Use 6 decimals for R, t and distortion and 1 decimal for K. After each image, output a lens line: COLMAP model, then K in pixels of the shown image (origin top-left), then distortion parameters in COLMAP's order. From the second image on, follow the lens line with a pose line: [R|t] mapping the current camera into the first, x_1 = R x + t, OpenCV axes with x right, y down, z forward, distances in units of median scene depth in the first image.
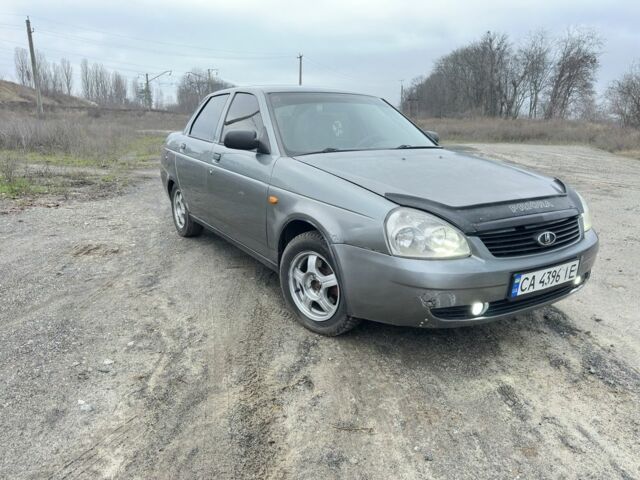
lens RADIAL K [[453.6, 0, 320.0], [0, 453.6, 240.0], [0, 0, 1]] dist [0.034310, -0.043470]
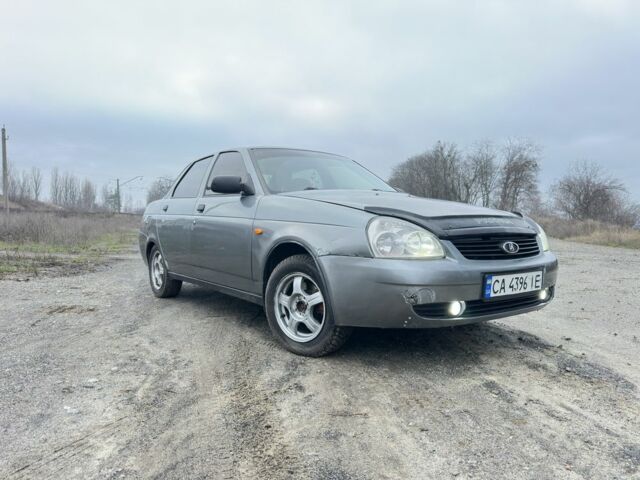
lens RADIAL K [[453.6, 0, 320.0], [0, 453.6, 240.0], [0, 0, 1]] dist [0.034310, -0.043470]
pose [[0.997298, -0.016063, 0.071682, -0.042089], [0.031229, 0.975942, -0.215782, 0.193378], [-0.066491, 0.217438, 0.973807, -0.048921]]
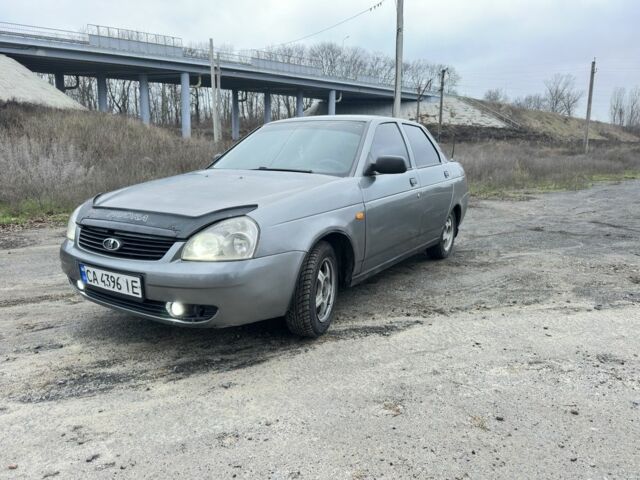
lens RADIAL K [[455.8, 0, 318.6], [0, 455.8, 242.4], [0, 0, 1]] dist [0.006651, -0.008601]
pose [[0.423855, 0.158997, -0.891665, 1.607962], [-0.222937, 0.972498, 0.067437, -0.184739], [0.877865, 0.170201, 0.447644, 0.900045]]
